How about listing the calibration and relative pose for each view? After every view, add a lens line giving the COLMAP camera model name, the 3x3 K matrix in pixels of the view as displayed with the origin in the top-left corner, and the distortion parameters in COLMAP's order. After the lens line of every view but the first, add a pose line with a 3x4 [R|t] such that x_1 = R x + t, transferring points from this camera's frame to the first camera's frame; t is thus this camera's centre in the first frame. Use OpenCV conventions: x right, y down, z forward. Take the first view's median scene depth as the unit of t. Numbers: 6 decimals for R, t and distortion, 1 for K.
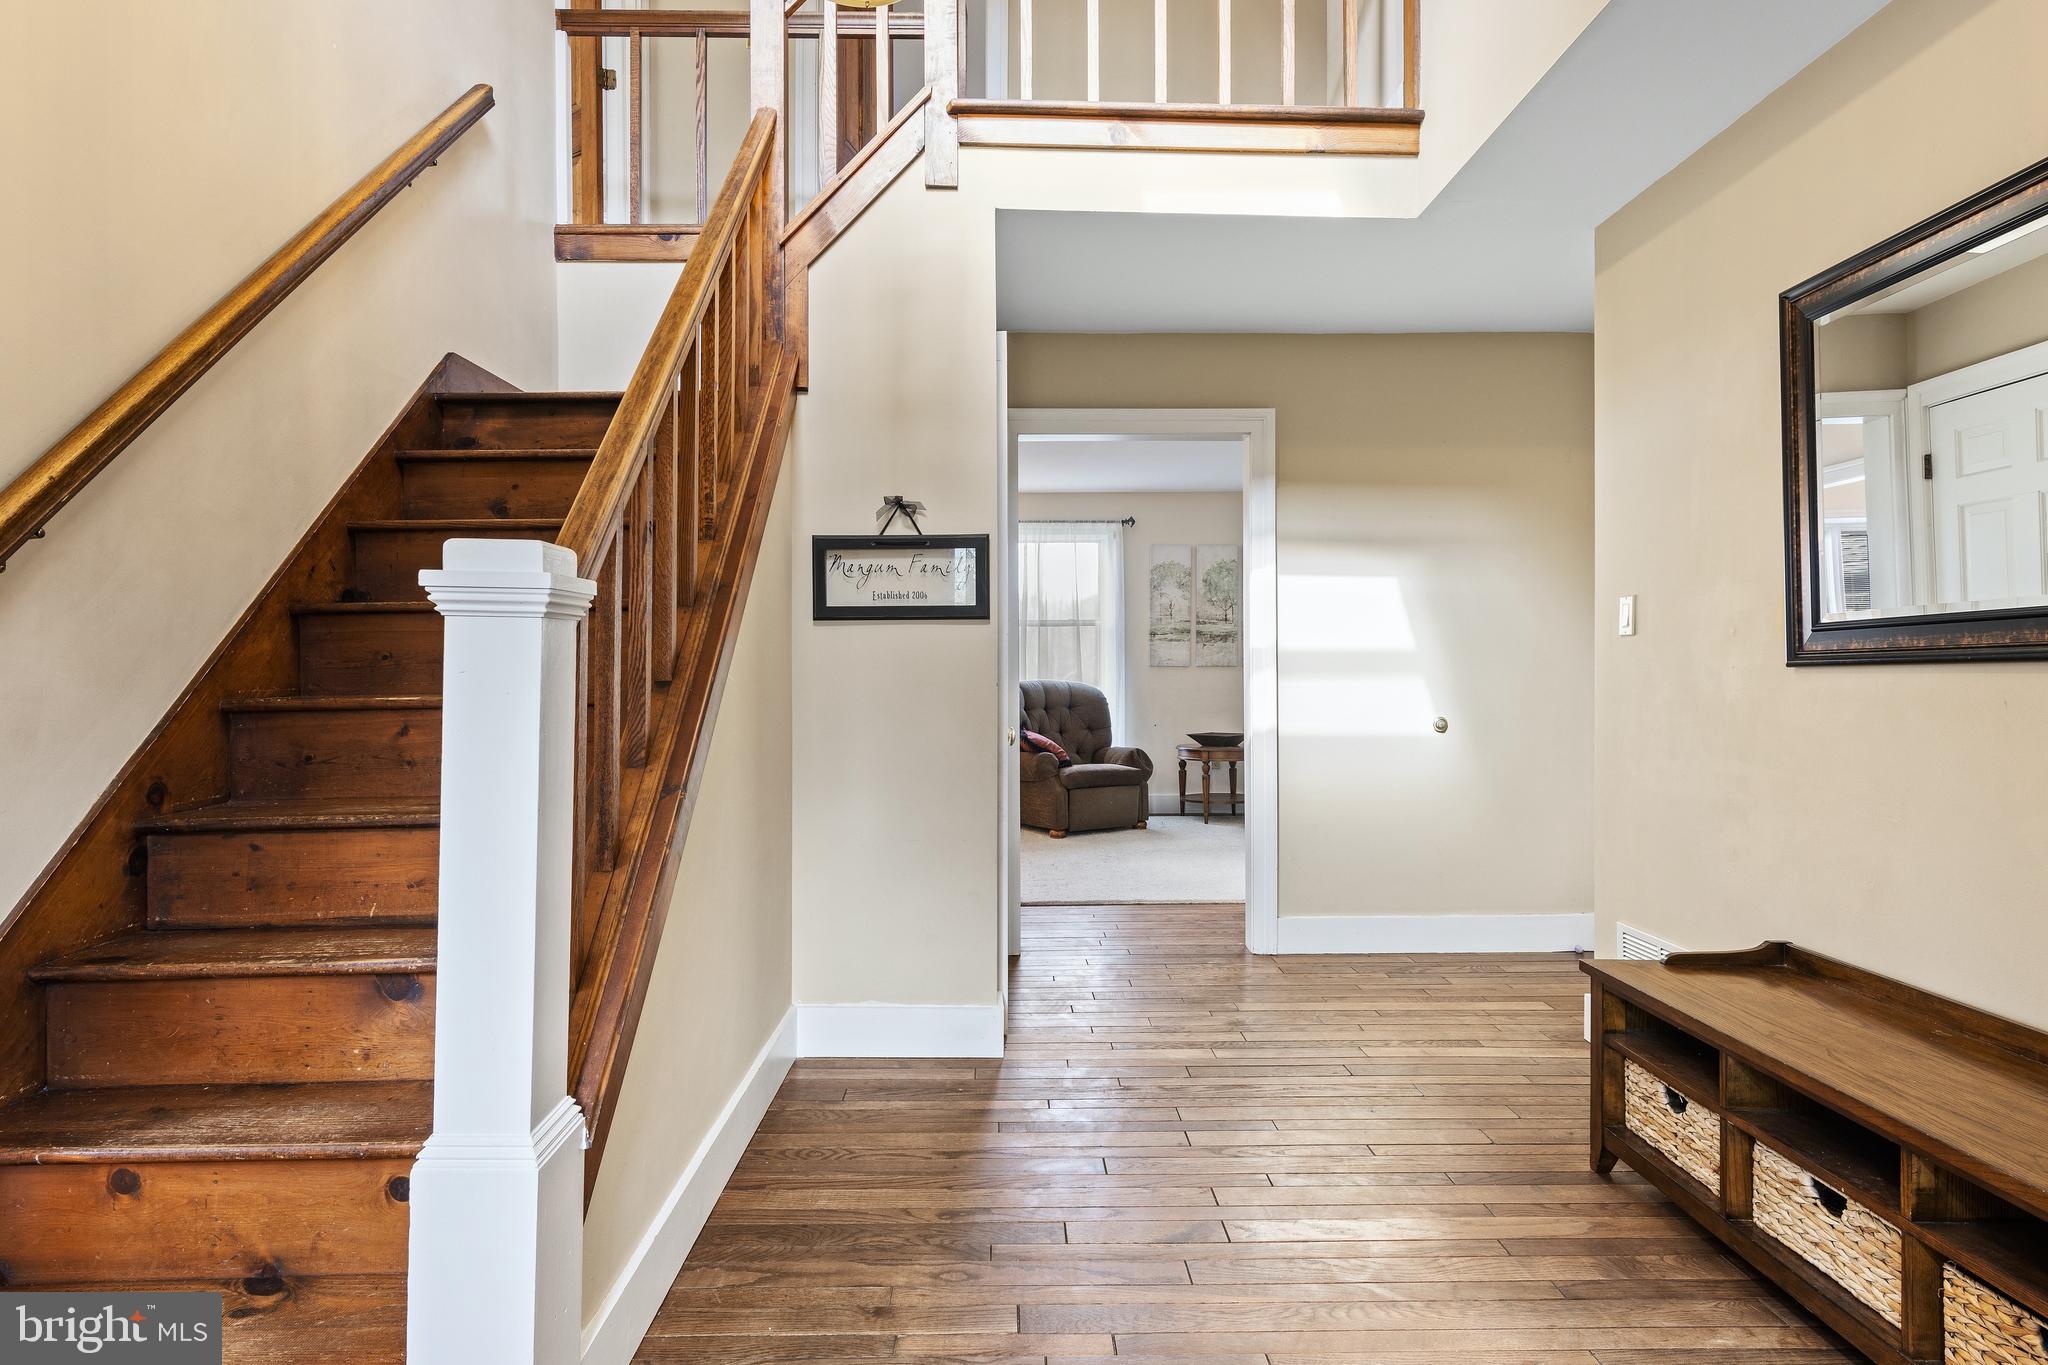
lens RADIAL K [[1039.1, 0, 1021.0], [0, 1039.1, 669.2], [0, 0, 1]] dist [0.017668, -0.025192]
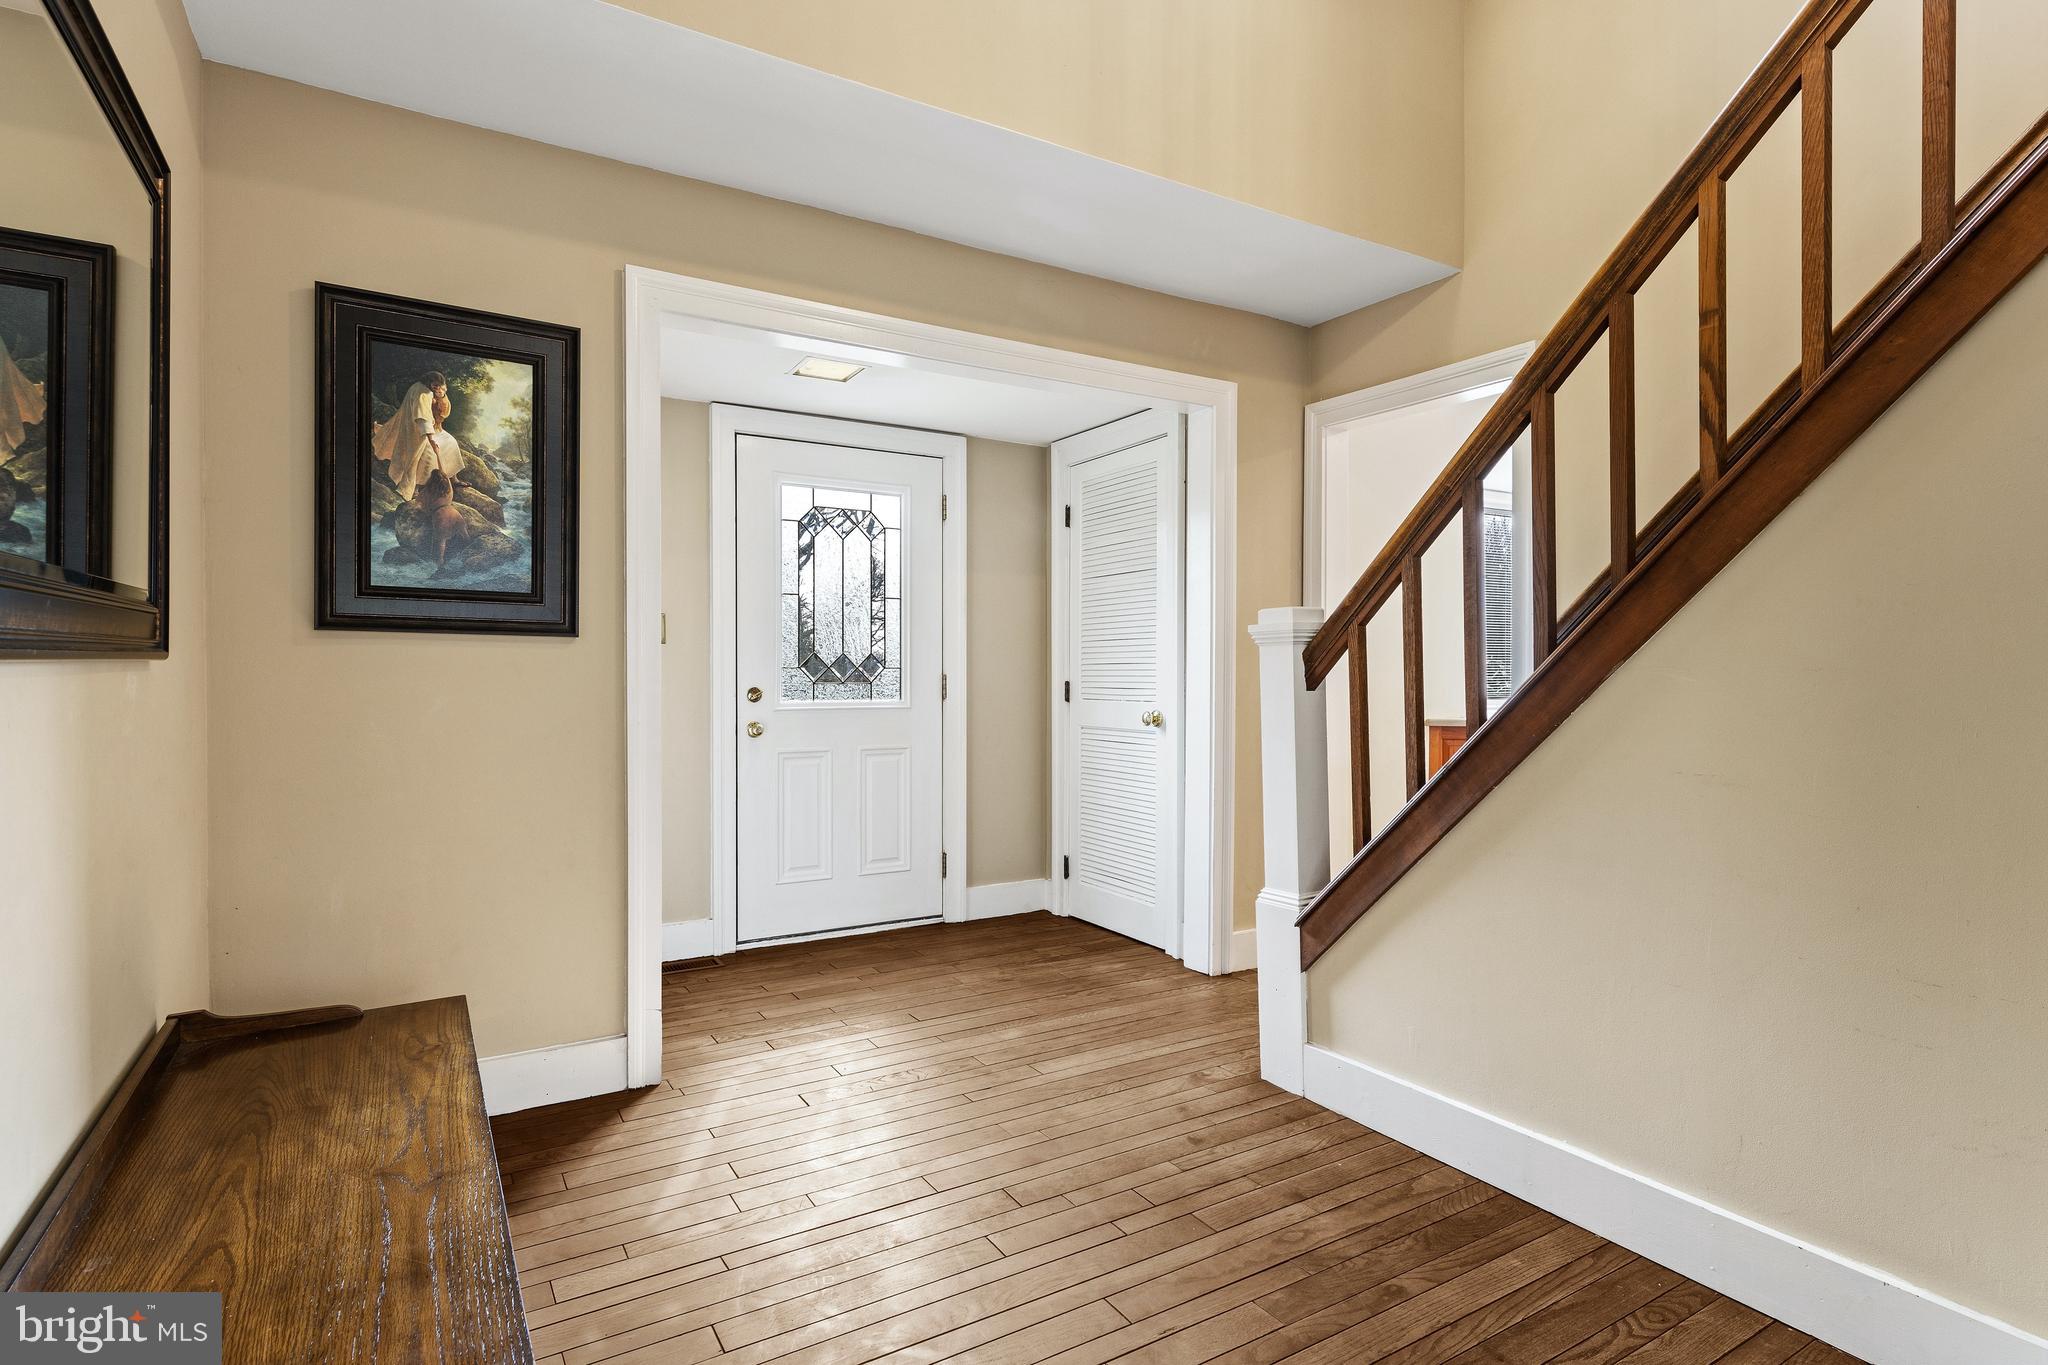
lens RADIAL K [[1039.1, 0, 1021.0], [0, 1039.1, 669.2], [0, 0, 1]] dist [0.017668, -0.025192]
pose [[-0.867931, -0.010219, -0.496579, 0.701551], [-0.003068, 0.999880, -0.015214, 0.025939], [0.496675, -0.011681, -0.867858, 1.776573]]
